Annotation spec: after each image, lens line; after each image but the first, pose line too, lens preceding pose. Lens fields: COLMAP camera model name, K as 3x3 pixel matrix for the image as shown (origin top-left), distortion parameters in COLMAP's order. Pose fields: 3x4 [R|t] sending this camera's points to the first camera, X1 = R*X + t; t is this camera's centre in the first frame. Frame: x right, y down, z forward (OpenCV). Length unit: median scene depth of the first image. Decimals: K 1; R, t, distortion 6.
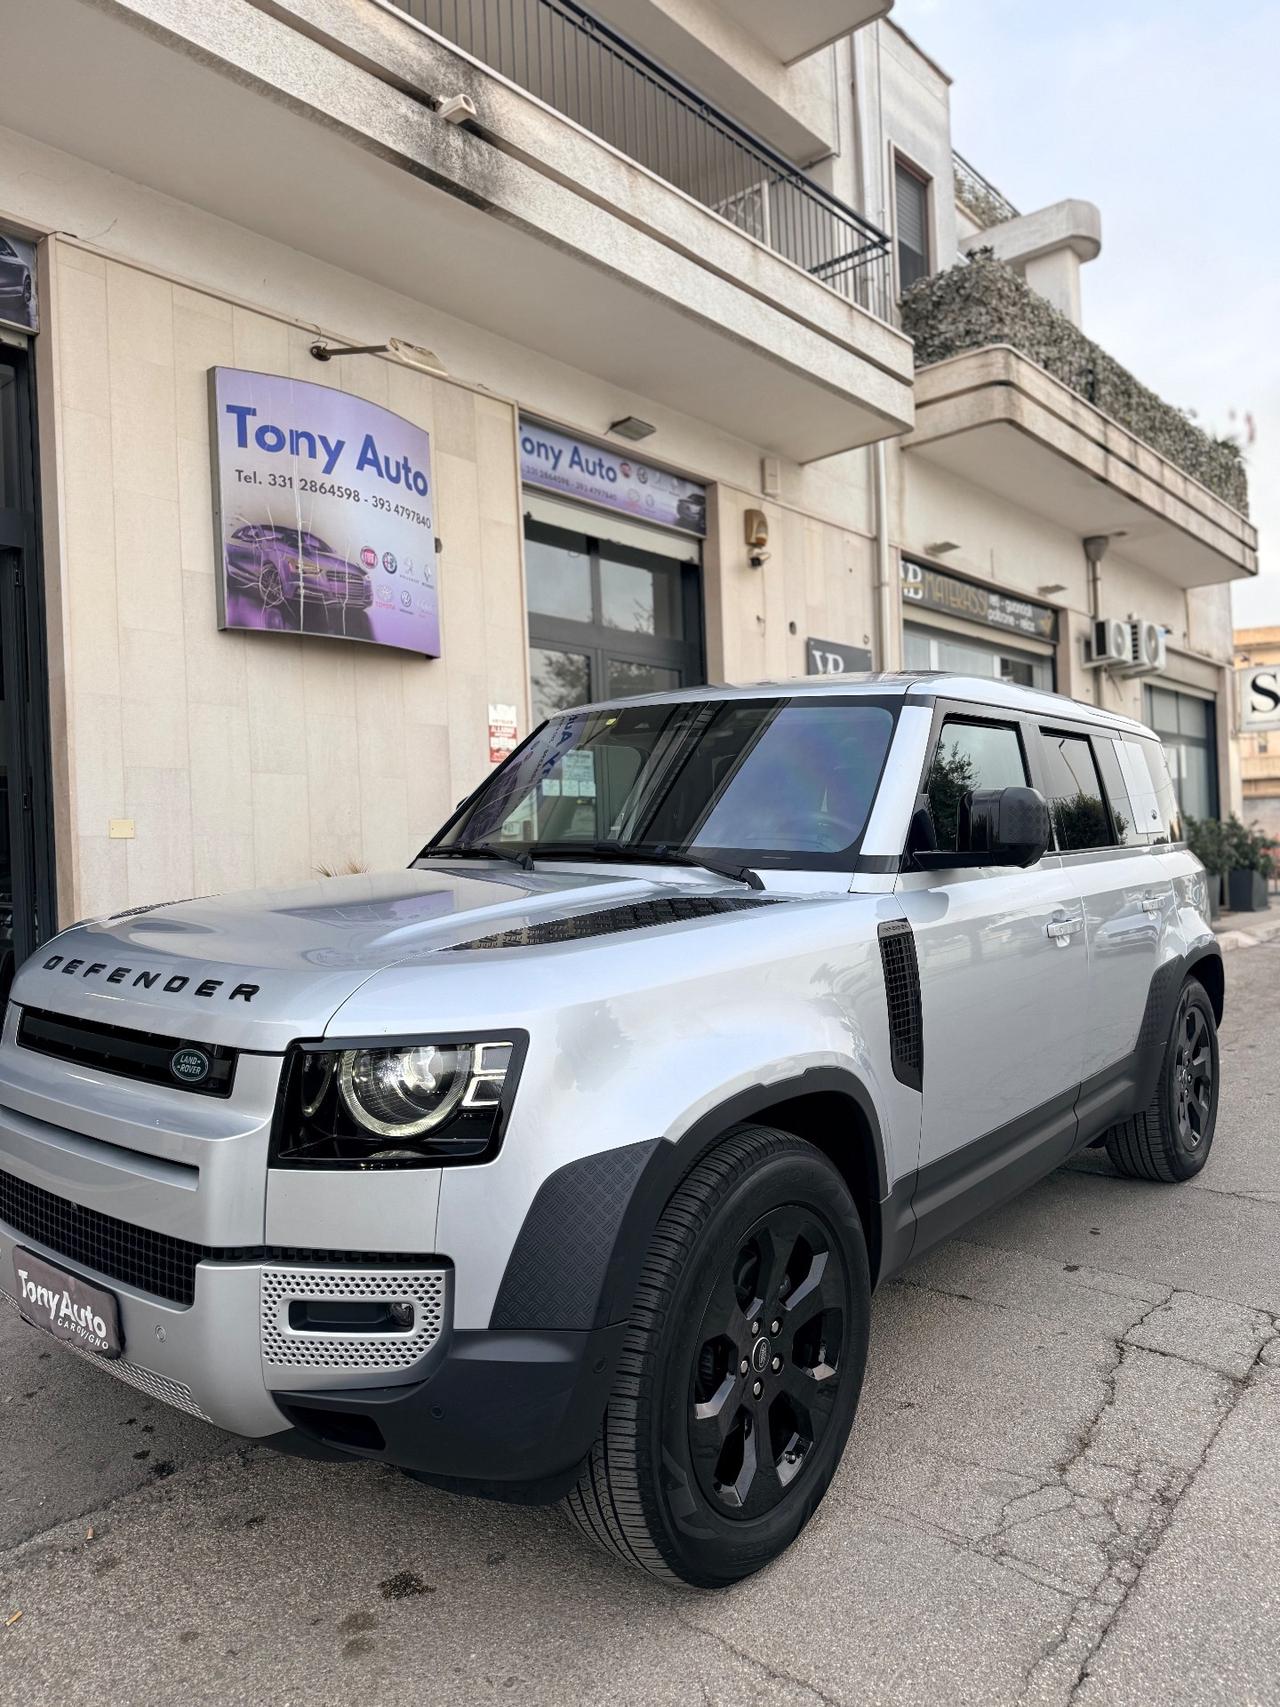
lens RADIAL K [[1193.2, 0, 634.7], [0, 1193.2, 854.8], [0, 0, 1]] dist [0.009841, -0.007626]
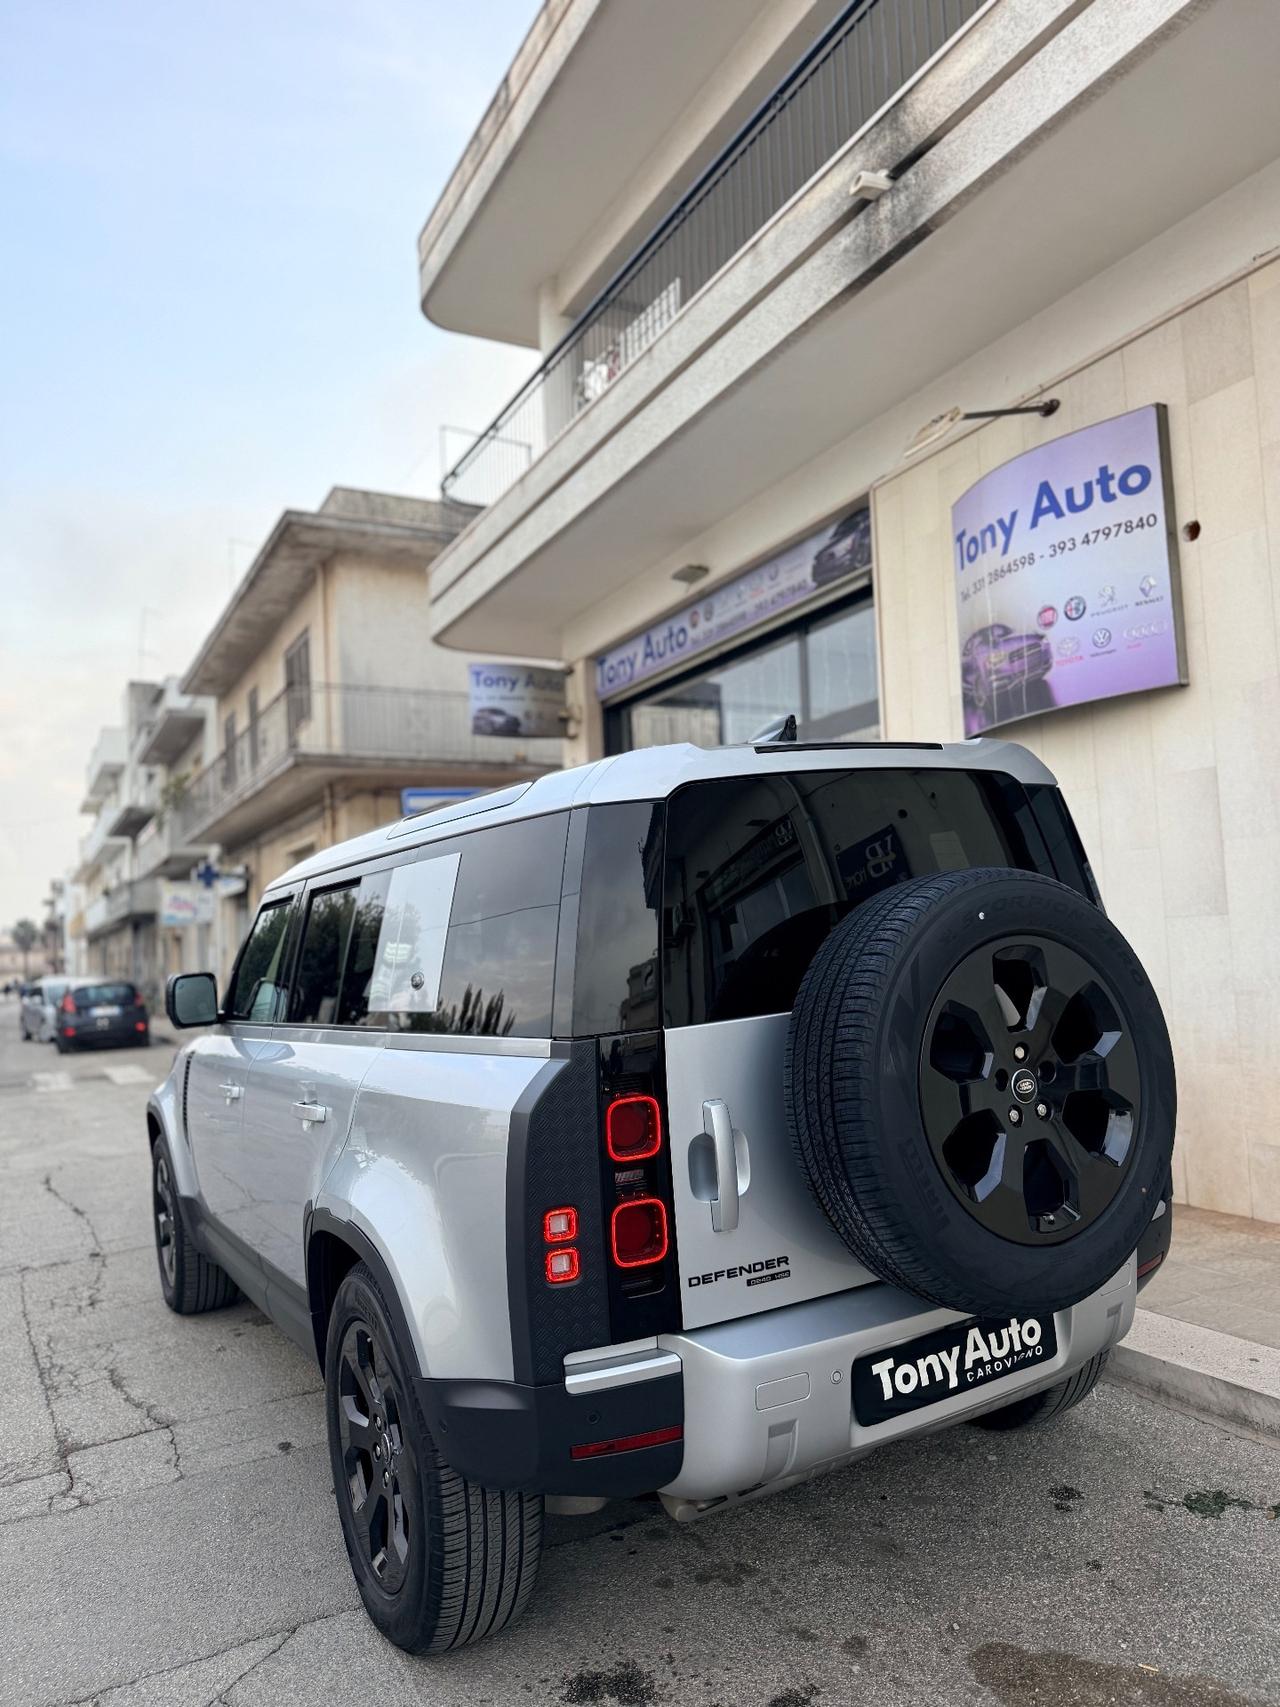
lens RADIAL K [[1193.2, 0, 634.7], [0, 1193.2, 854.8], [0, 0, 1]] dist [0.009841, -0.007626]
pose [[-0.375218, -0.021884, -0.926678, 0.788147], [0.066531, 0.996507, -0.050471, -0.048298], [0.924546, -0.080590, -0.372452, 1.114741]]
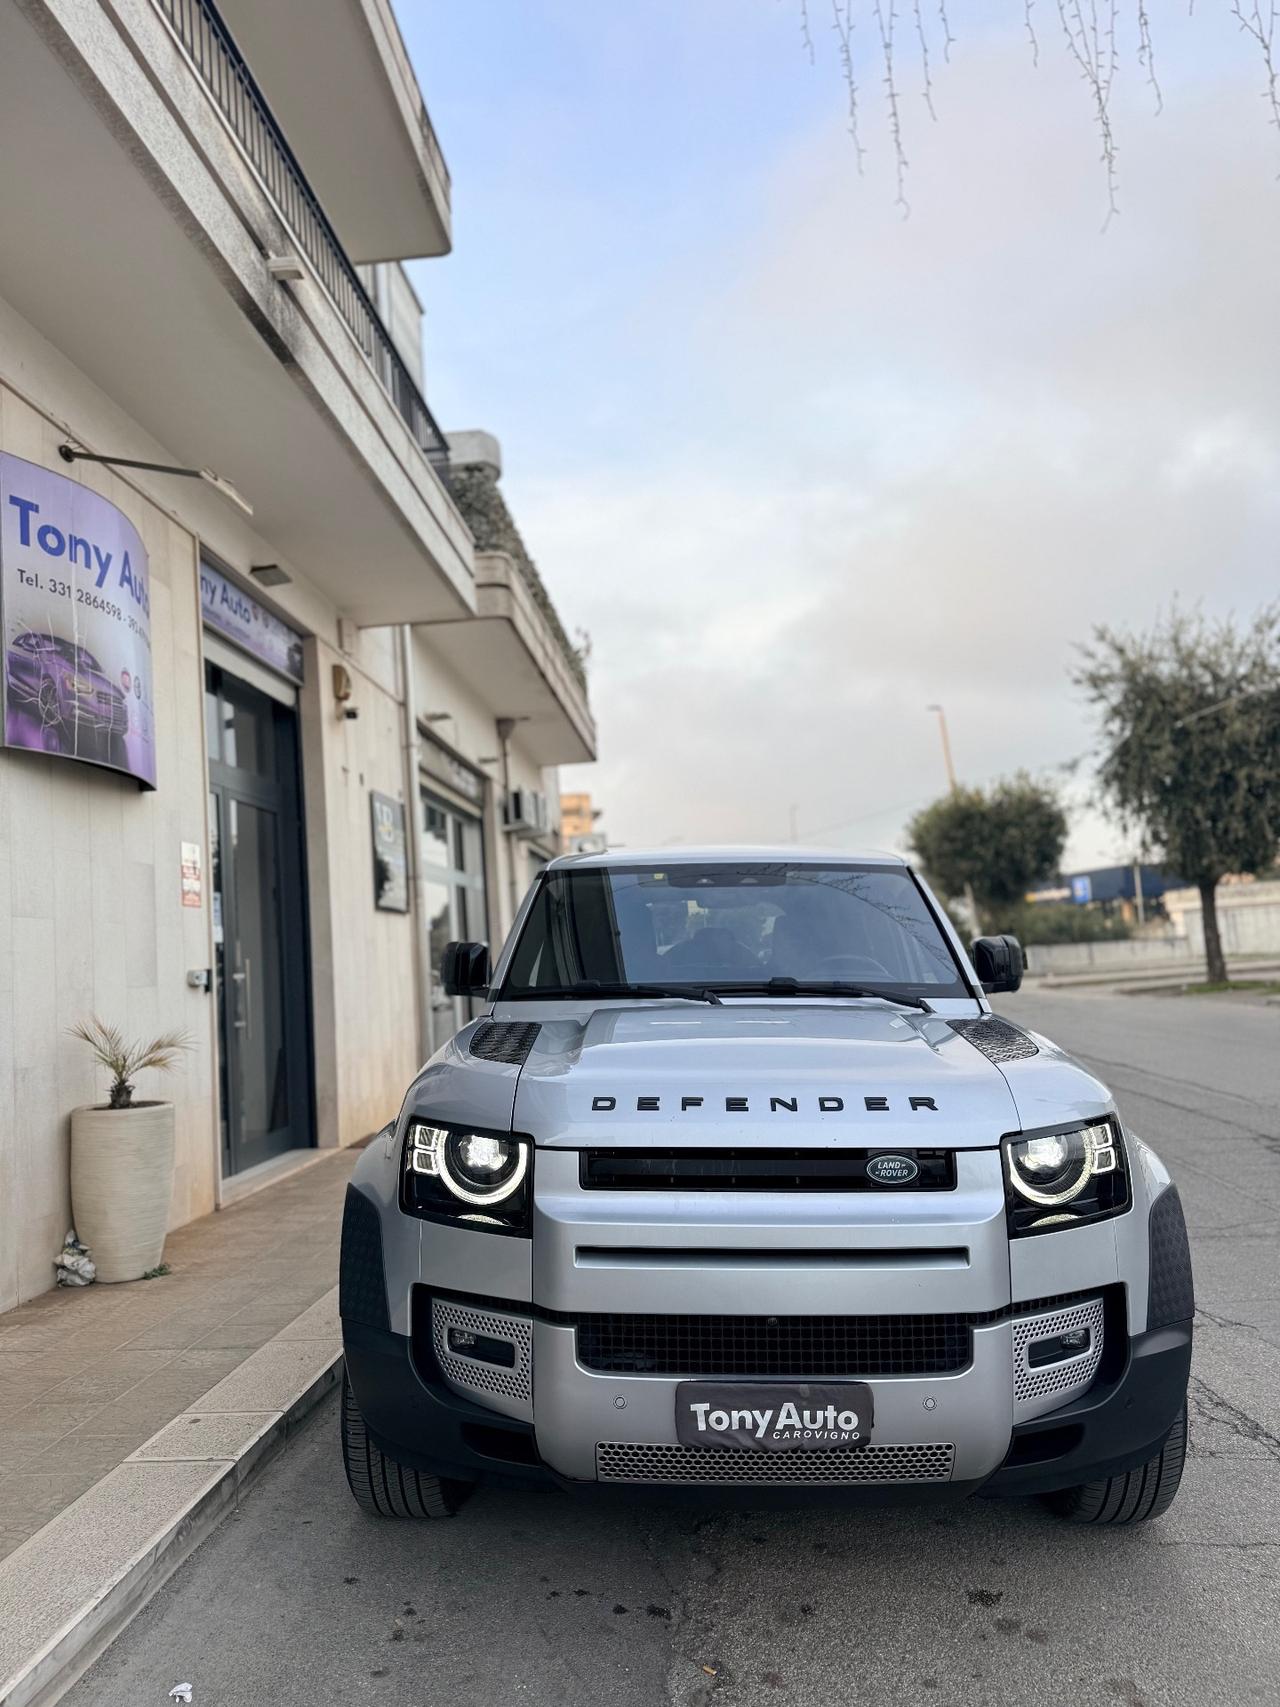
lens RADIAL K [[1188.7, 0, 636.6], [0, 1188.7, 860.7], [0, 0, 1]] dist [0.024109, -0.025342]
pose [[0.807583, 0.038785, 0.588478, -0.473768], [0.031111, 0.993644, -0.108183, -0.003482], [-0.588933, 0.105675, 0.801243, 0.062582]]
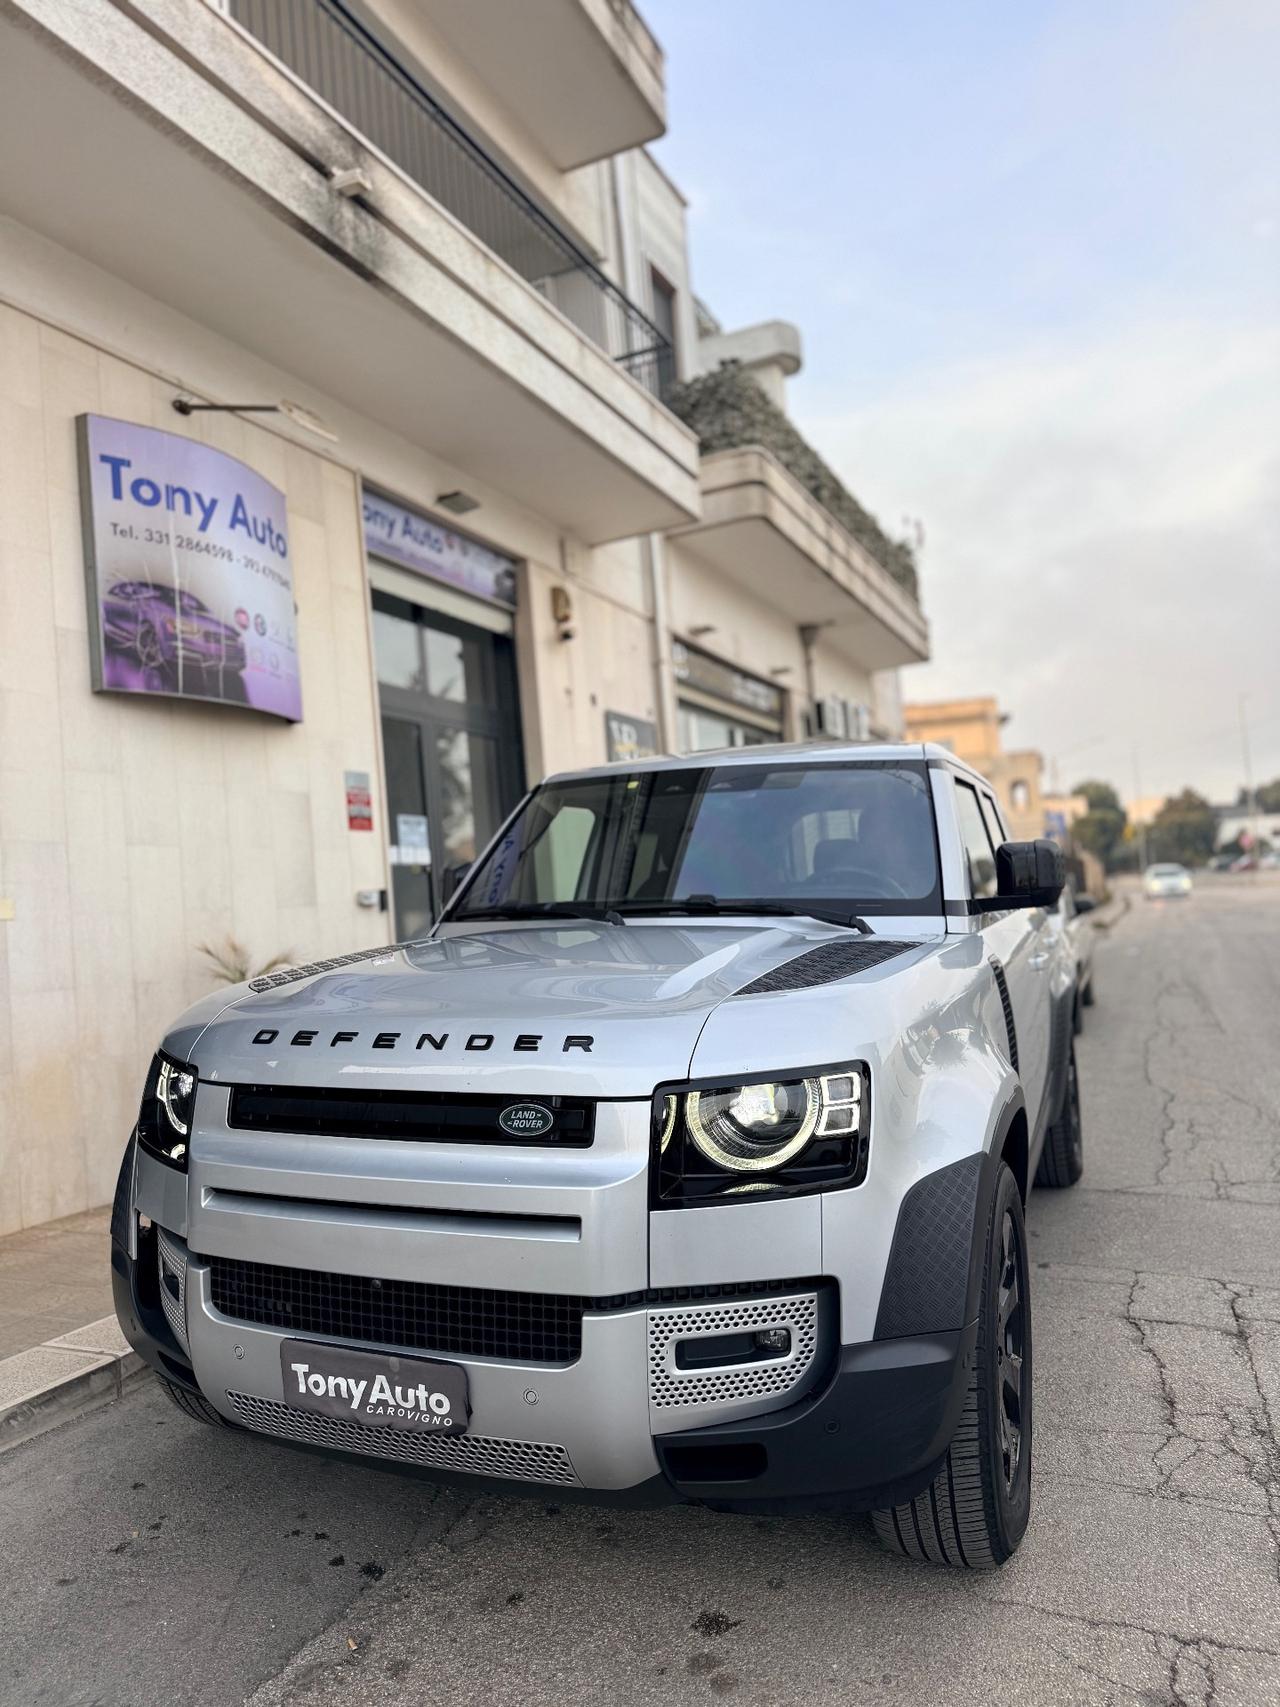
lens RADIAL K [[1195.2, 0, 641.9], [0, 1195.2, 862.4], [0, 0, 1]] dist [0.004255, -0.004805]
pose [[0.959490, -0.022407, 0.280850, -0.204045], [0.037504, 0.998119, -0.048495, 0.004390], [-0.279236, 0.057063, 0.958526, 0.001703]]
